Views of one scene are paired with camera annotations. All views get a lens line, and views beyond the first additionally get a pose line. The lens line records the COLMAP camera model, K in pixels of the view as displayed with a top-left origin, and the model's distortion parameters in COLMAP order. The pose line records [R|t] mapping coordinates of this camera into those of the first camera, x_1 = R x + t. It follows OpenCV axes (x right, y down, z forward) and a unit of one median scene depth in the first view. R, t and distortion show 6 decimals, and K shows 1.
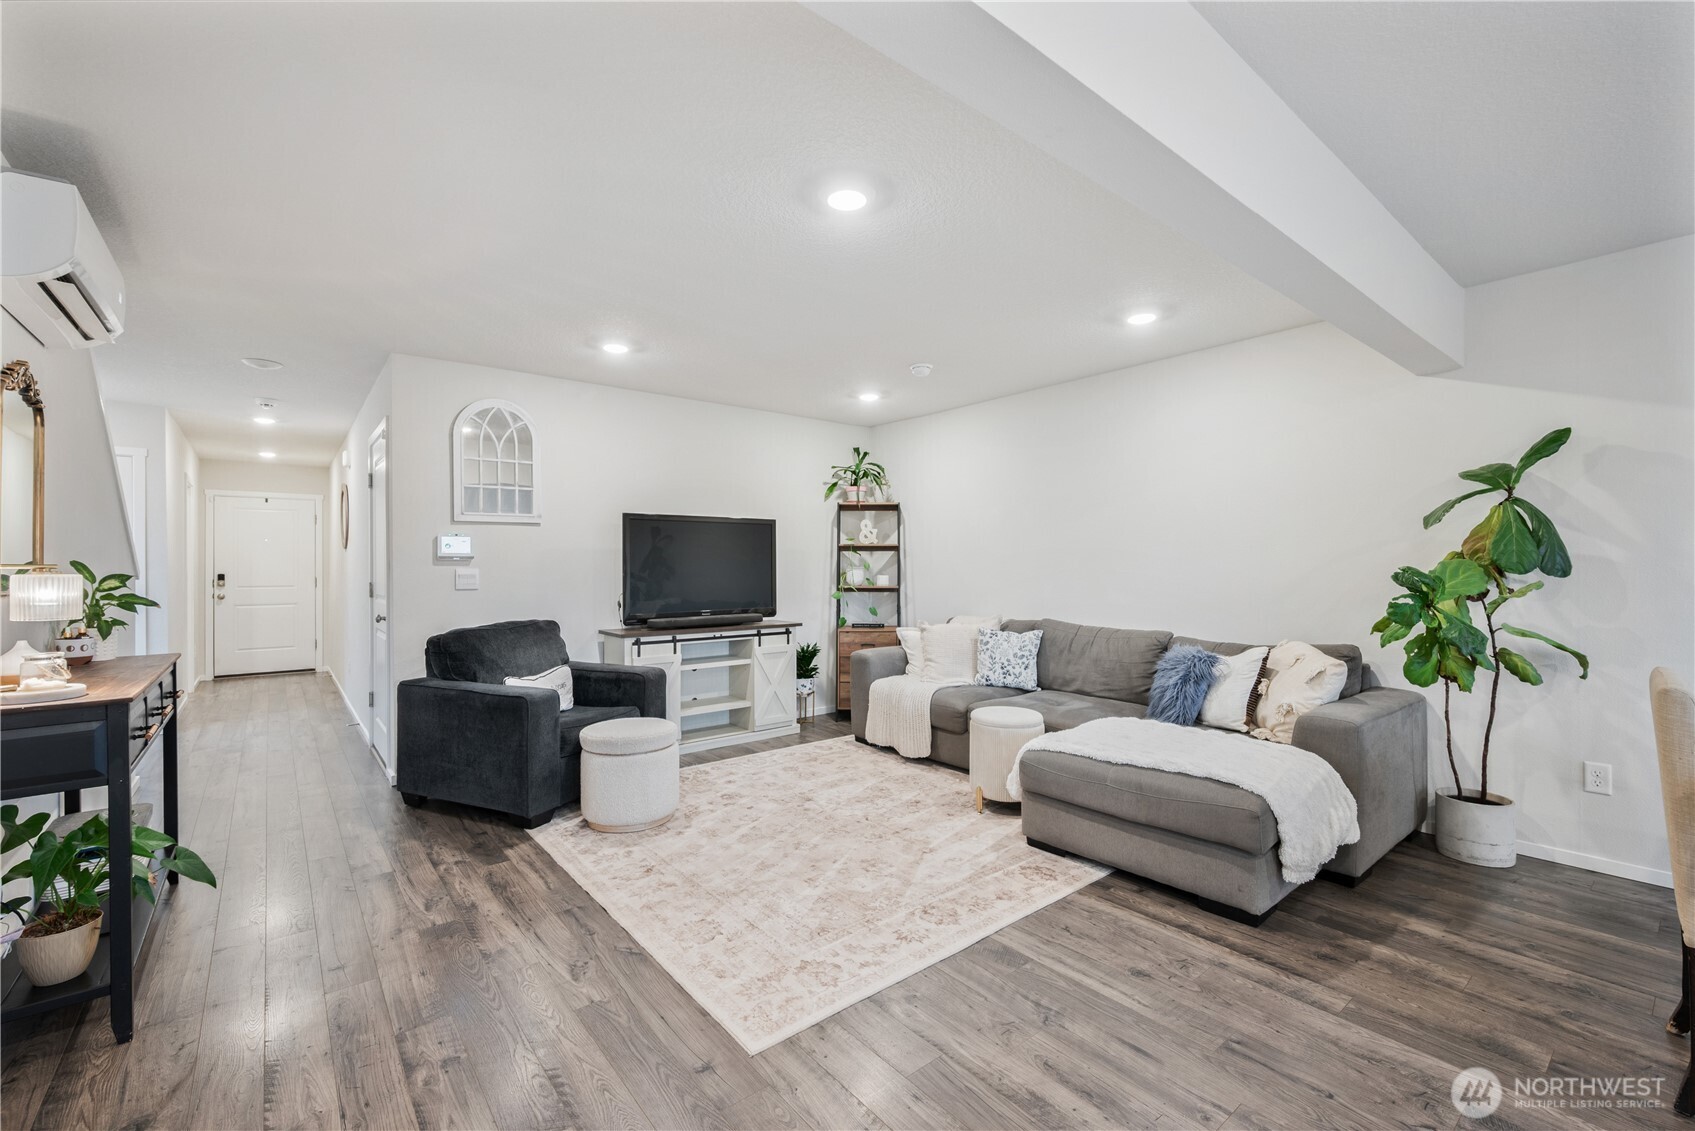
lens RADIAL K [[716.7, 0, 849.2], [0, 716.7, 562.2], [0, 0, 1]] dist [0.002388, 0.000457]
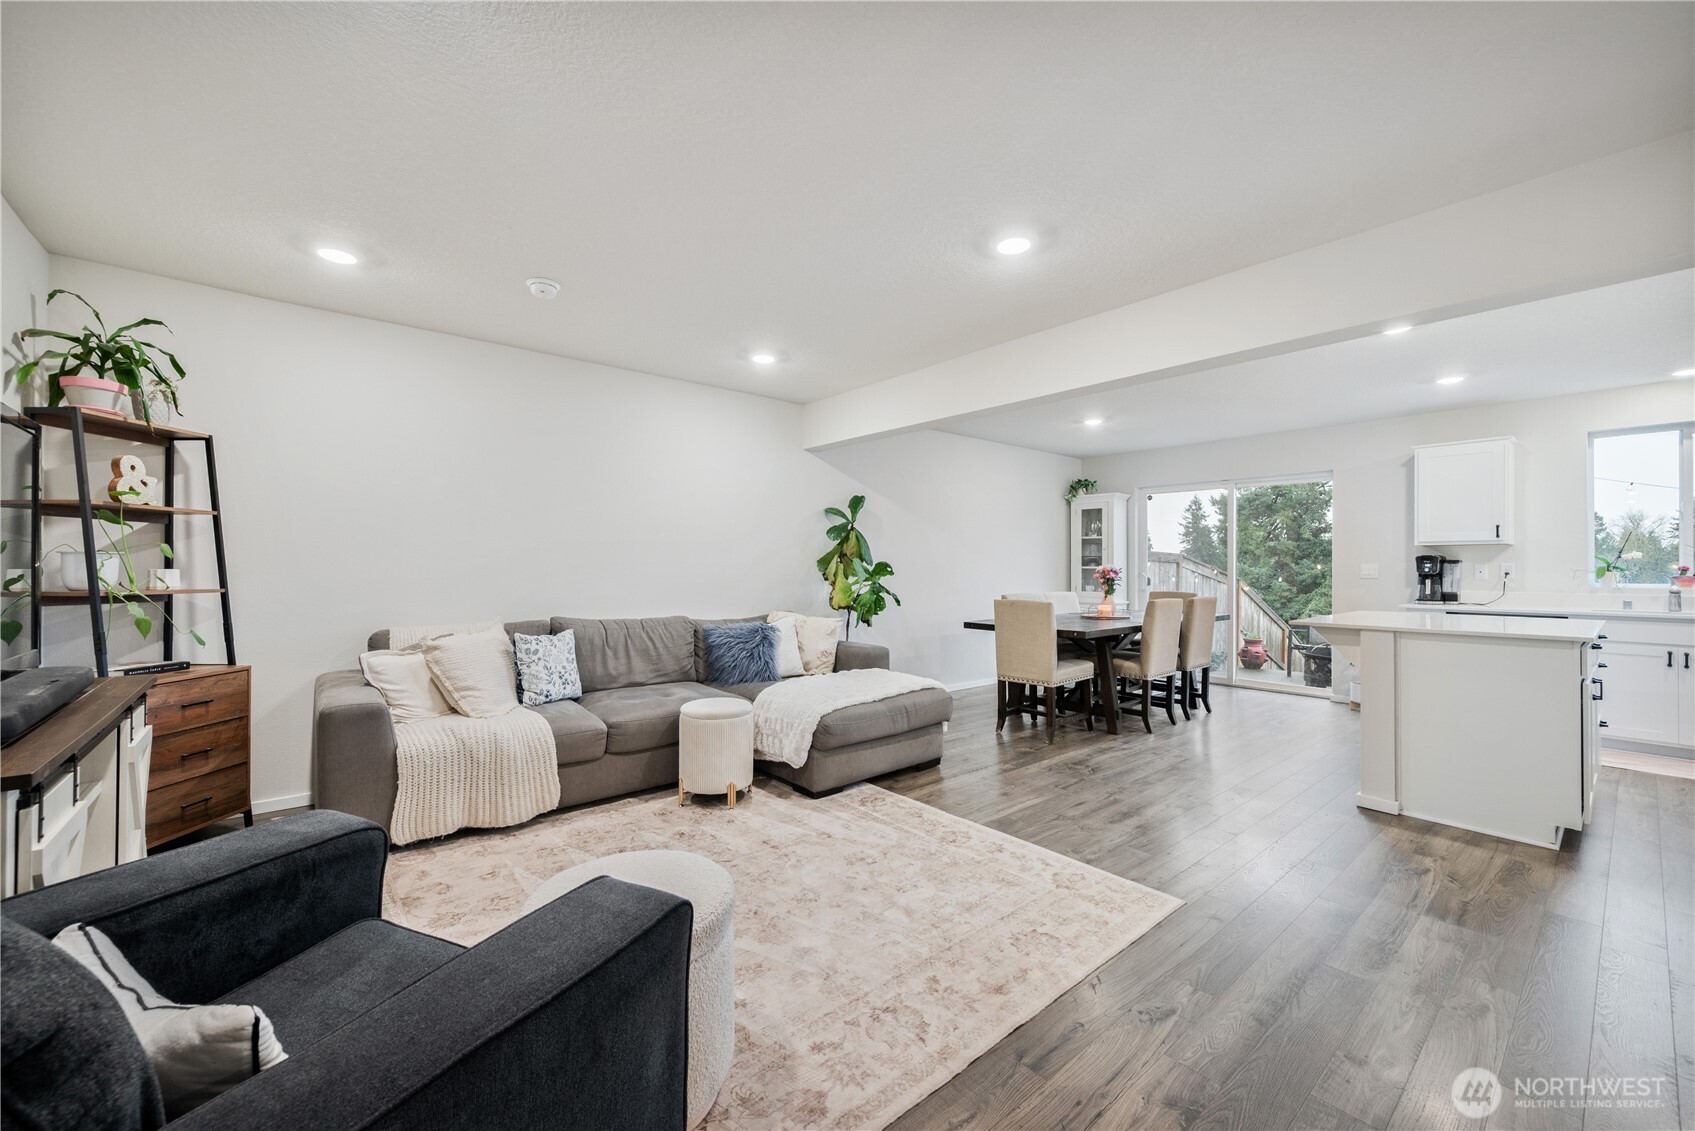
lens RADIAL K [[663.5, 0, 847.5], [0, 663.5, 565.5], [0, 0, 1]] dist [-0.002382, -0.000278]
pose [[-0.018155, 0.007815, 0.999805, -0.578525], [-0.011123, 0.999906, -0.008017, 0.018874], [-0.999773, -0.011266, -0.018066, 0.686994]]
